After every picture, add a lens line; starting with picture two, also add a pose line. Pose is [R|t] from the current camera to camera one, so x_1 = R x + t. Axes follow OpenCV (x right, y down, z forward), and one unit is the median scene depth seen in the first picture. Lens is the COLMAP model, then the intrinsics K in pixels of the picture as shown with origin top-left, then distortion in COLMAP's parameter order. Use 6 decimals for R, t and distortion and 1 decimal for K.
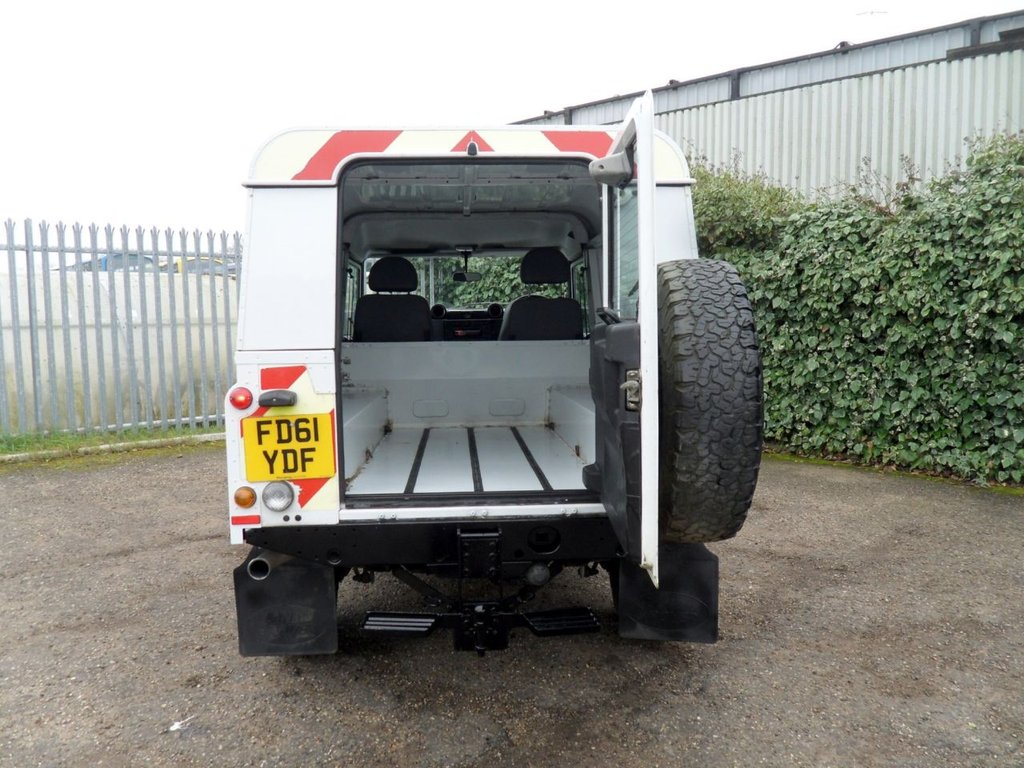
lens RADIAL K [[833.7, 0, 509.4], [0, 833.7, 389.0], [0, 0, 1]] dist [0.008046, -0.061095]
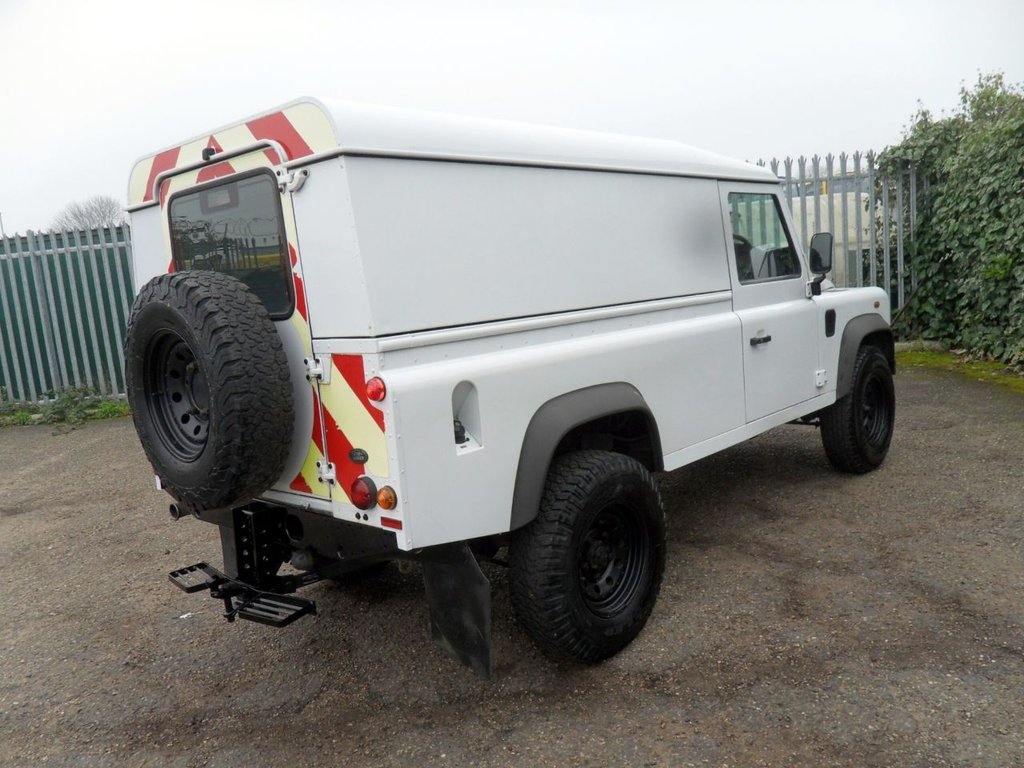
lens RADIAL K [[833.7, 0, 512.6], [0, 833.7, 388.8], [0, 0, 1]] dist [0.008046, -0.061095]
pose [[0.698216, 0.058329, -0.713507, 0.364399], [0.015306, 0.995231, 0.096339, -0.032216], [0.715723, -0.078186, 0.693994, 0.190759]]
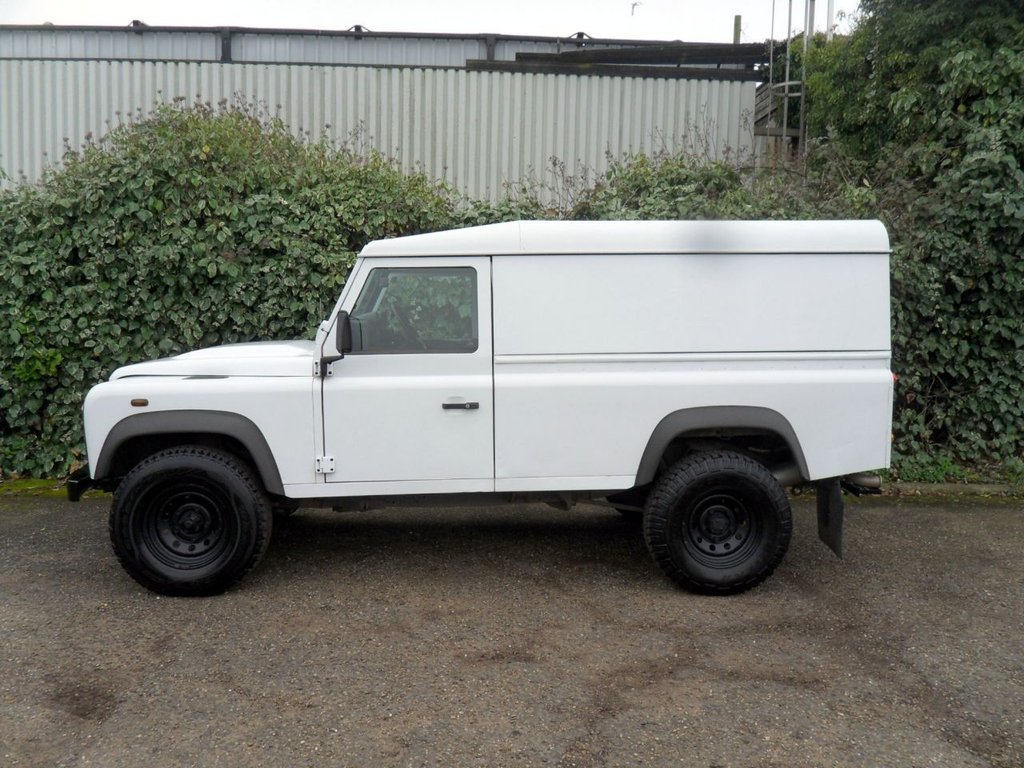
lens RADIAL K [[833.7, 0, 505.4], [0, 833.7, 394.2], [0, 0, 1]] dist [0.008046, -0.061095]
pose [[0.685471, -0.056050, 0.725940, -0.306029], [0.048970, 0.998324, 0.030841, -0.047309], [-0.726452, 0.014408, 0.687067, 0.417666]]
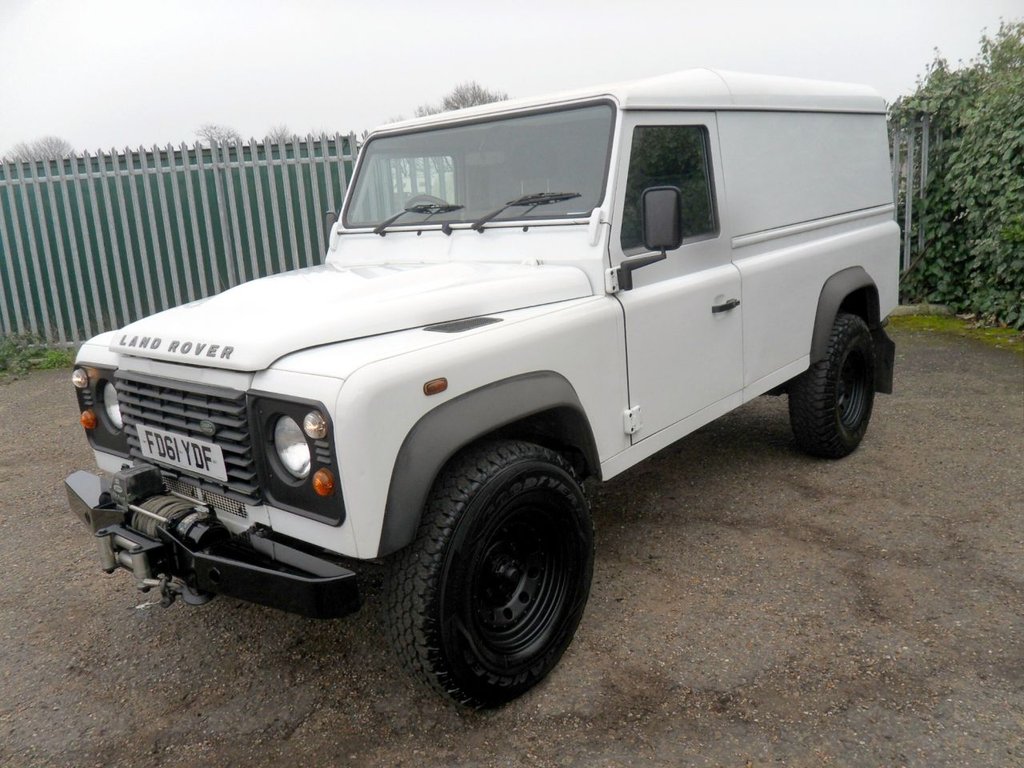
lens RADIAL K [[833.7, 0, 513.2], [0, 833.7, 392.4], [0, 0, 1]] dist [0.008046, -0.061095]
pose [[0.729766, 0.110802, -0.674659, 0.279873], [-0.010772, 0.988521, 0.150696, -0.022676], [0.683612, -0.102706, 0.722583, 0.224534]]
